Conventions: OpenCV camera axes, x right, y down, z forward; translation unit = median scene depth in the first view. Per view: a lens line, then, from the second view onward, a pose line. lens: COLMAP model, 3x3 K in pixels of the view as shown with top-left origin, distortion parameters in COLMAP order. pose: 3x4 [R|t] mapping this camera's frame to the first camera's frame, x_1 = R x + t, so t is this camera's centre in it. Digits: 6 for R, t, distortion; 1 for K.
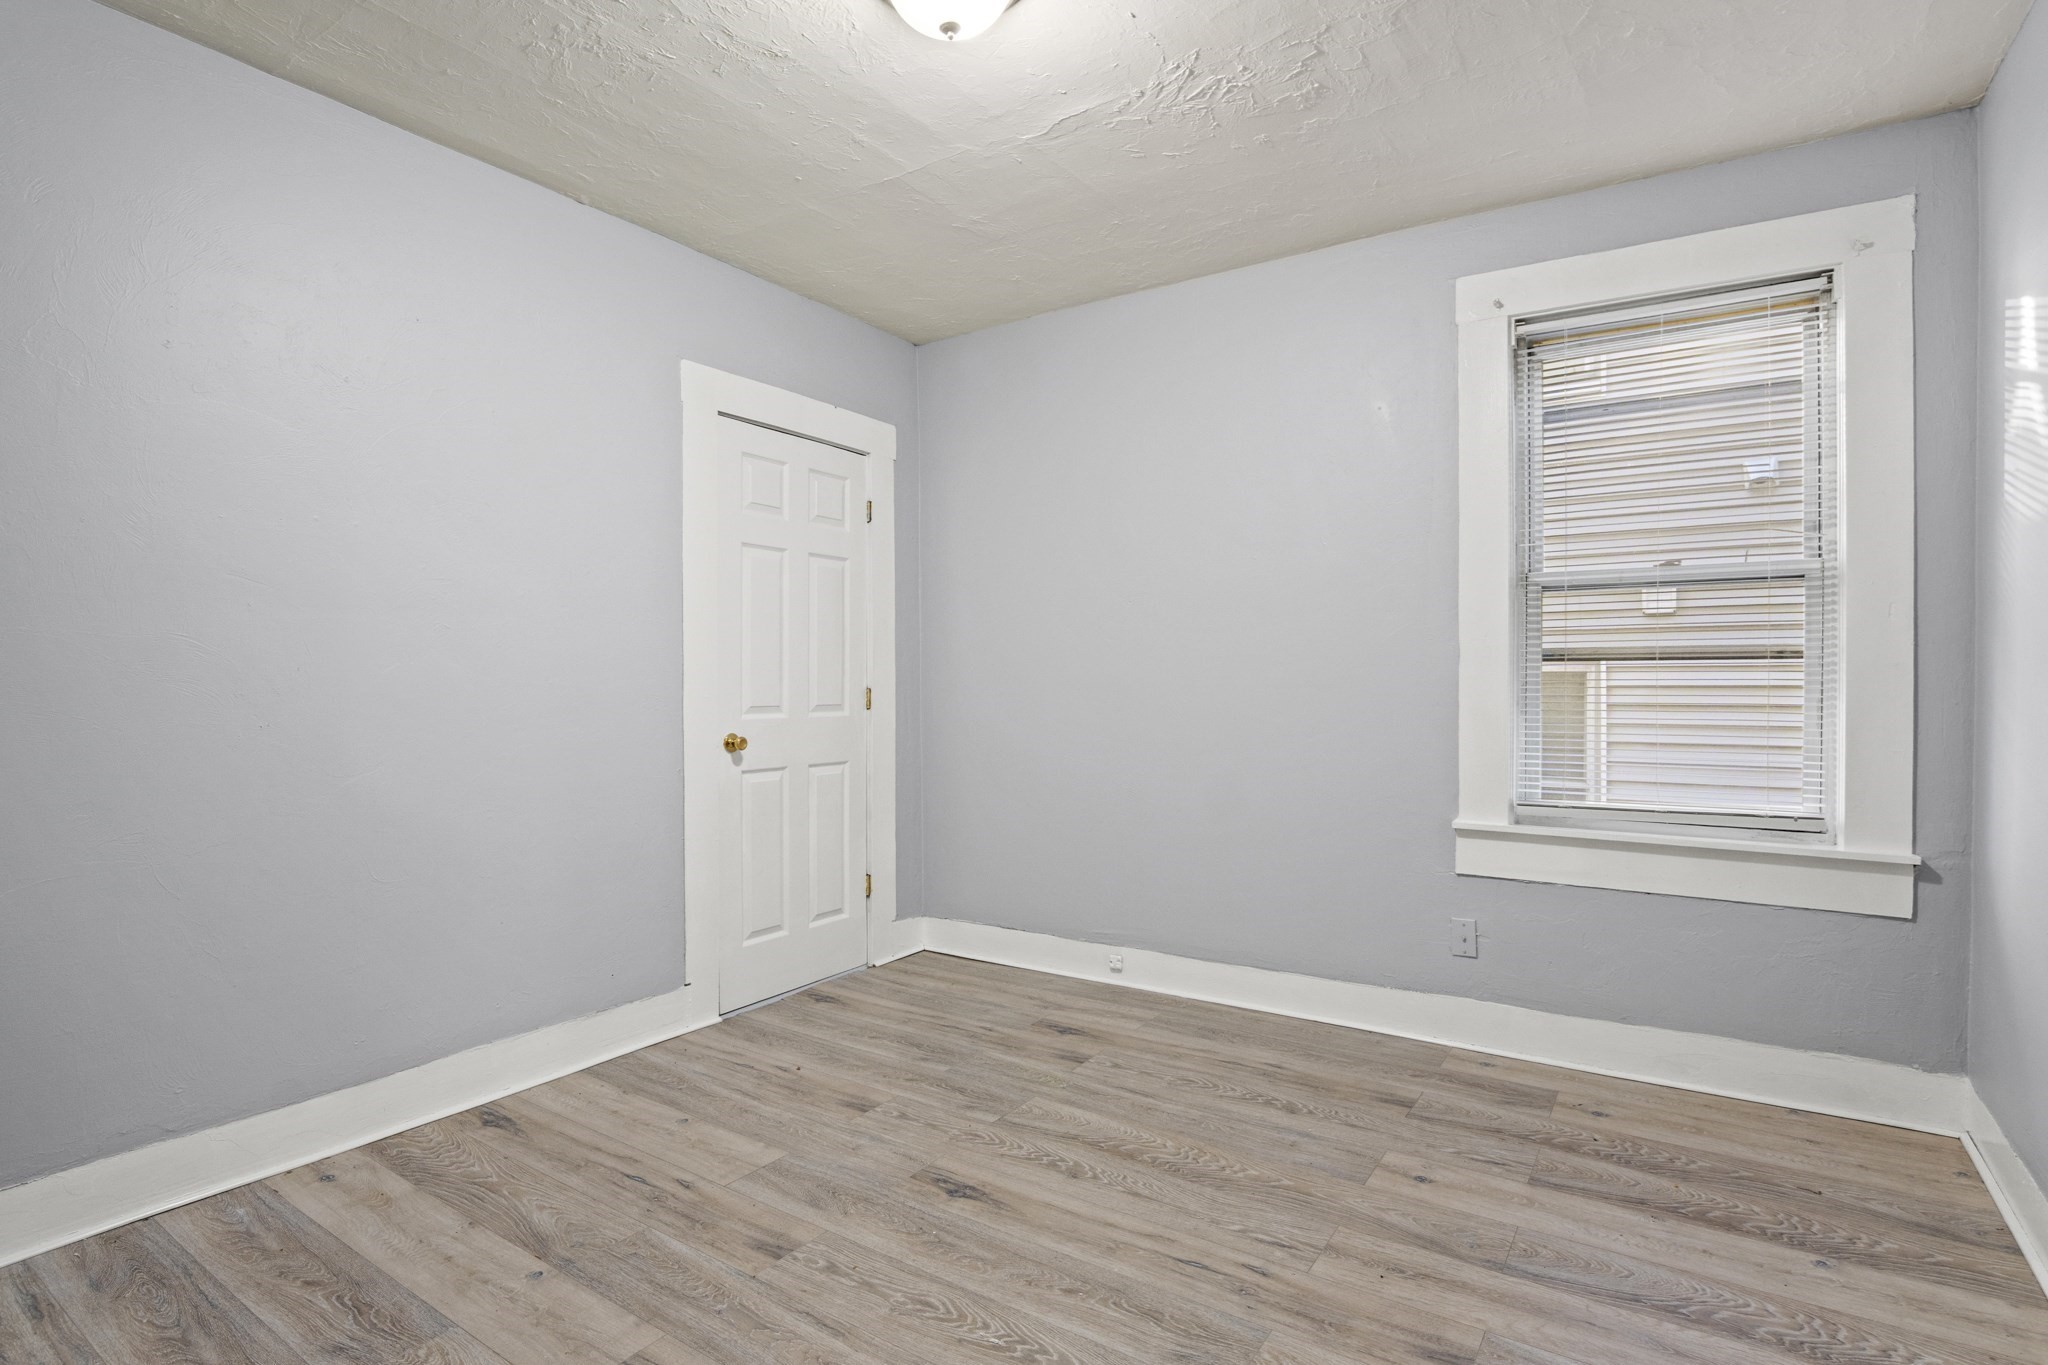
lens RADIAL K [[1053.8, 0, 1011.1], [0, 1053.8, 677.2], [0, 0, 1]] dist [-0.019403, -0.001981]
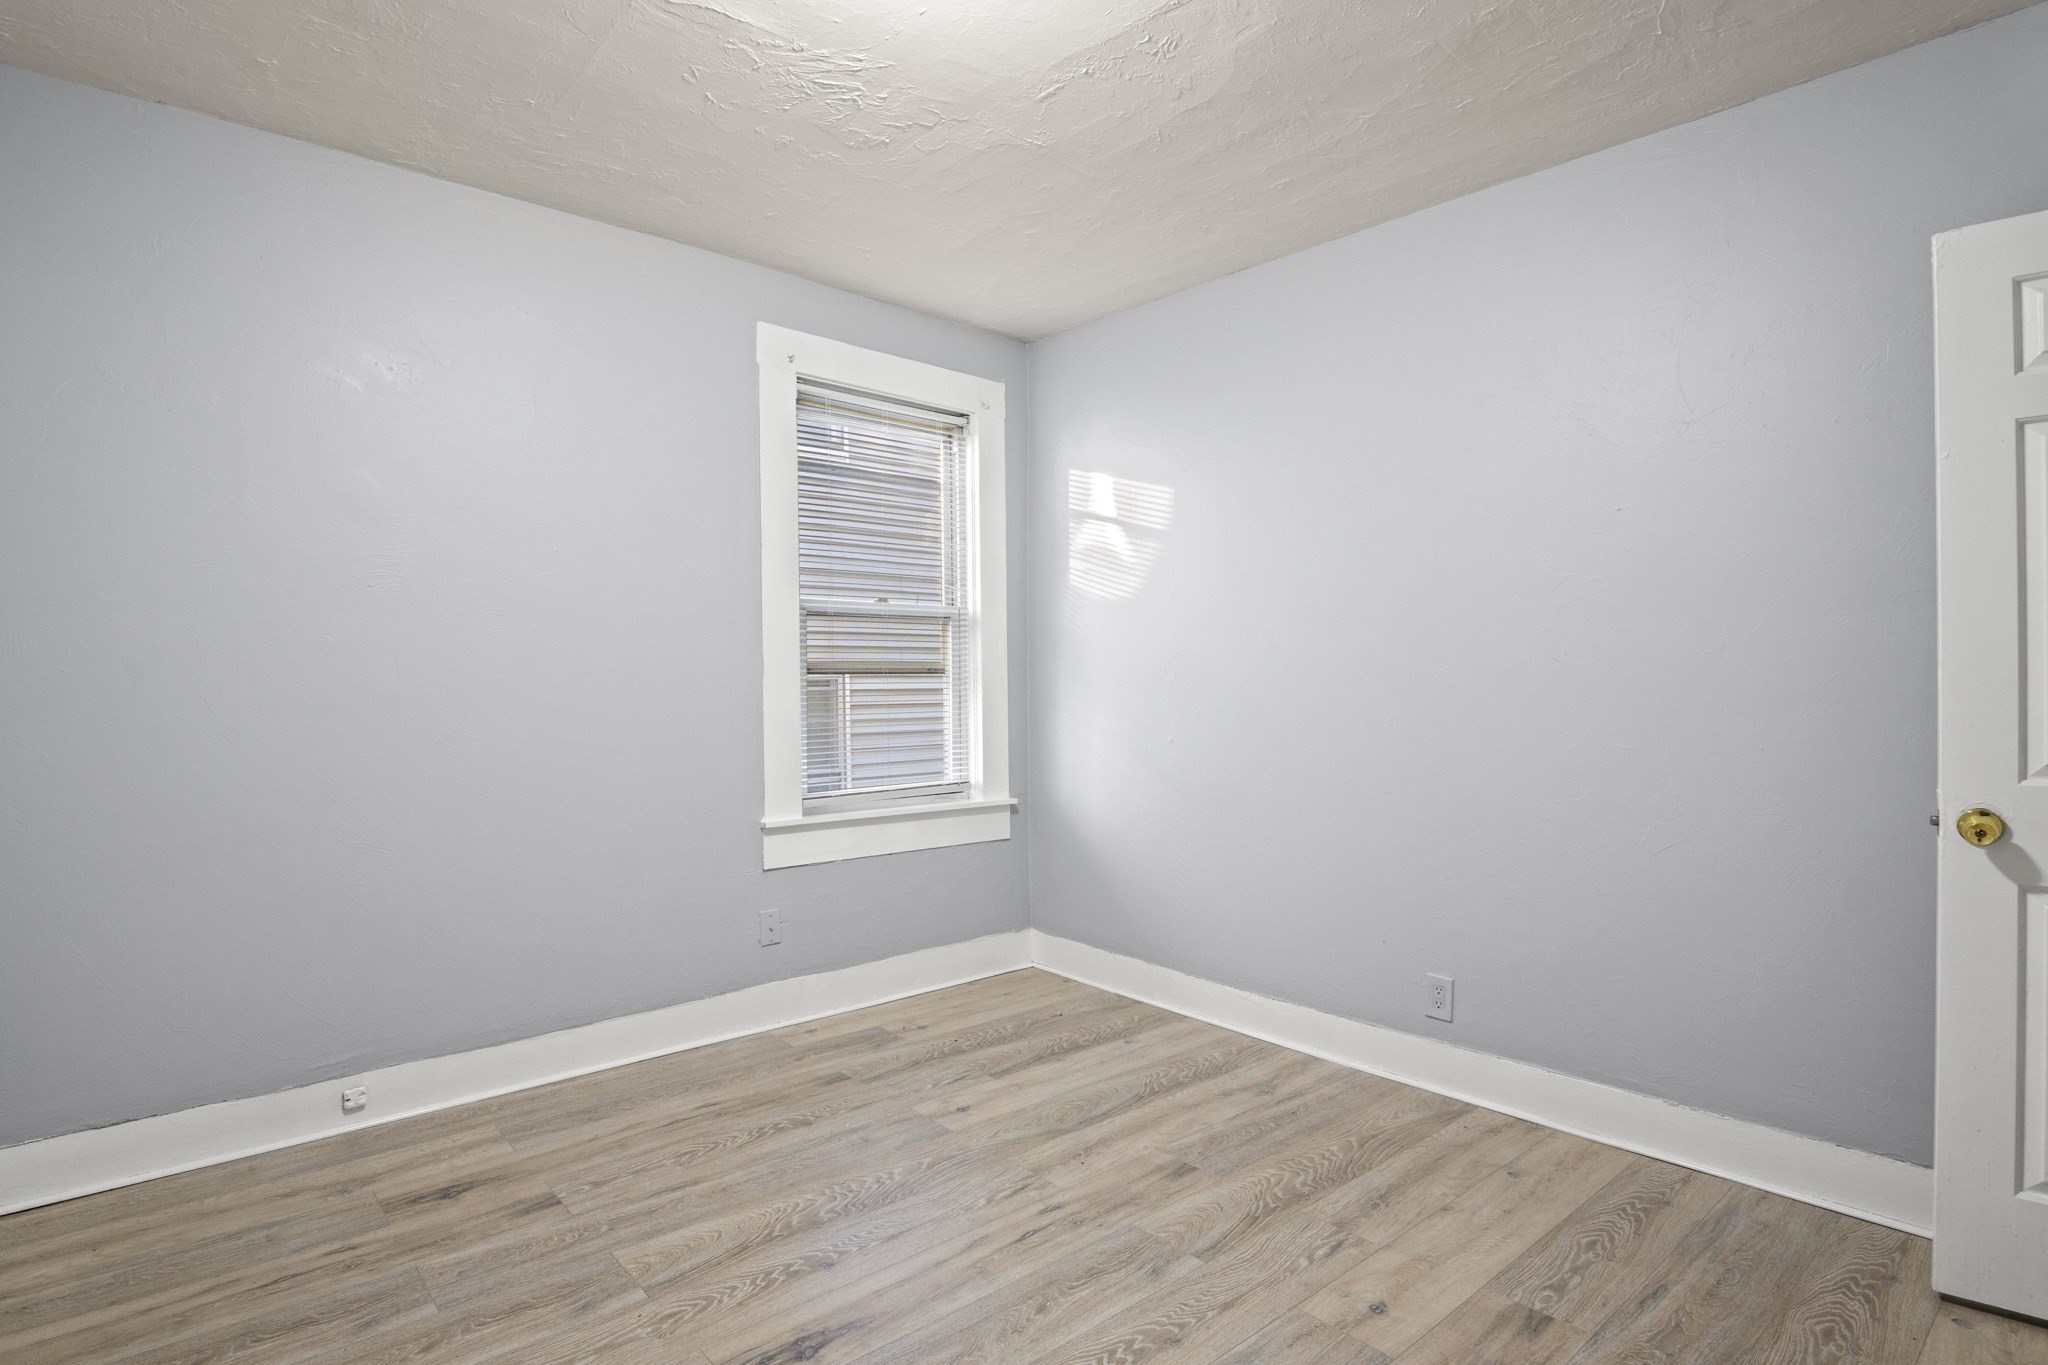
lens RADIAL K [[1055.8, 0, 1022.1], [0, 1055.8, 671.8], [0, 0, 1]] dist [-0.014921, -0.002301]
pose [[0.240187, 0.009312, 0.970682, -0.649319], [0.004820, 0.999930, -0.010785, -0.004860], [-0.970715, 0.007269, 0.240125, 0.546869]]
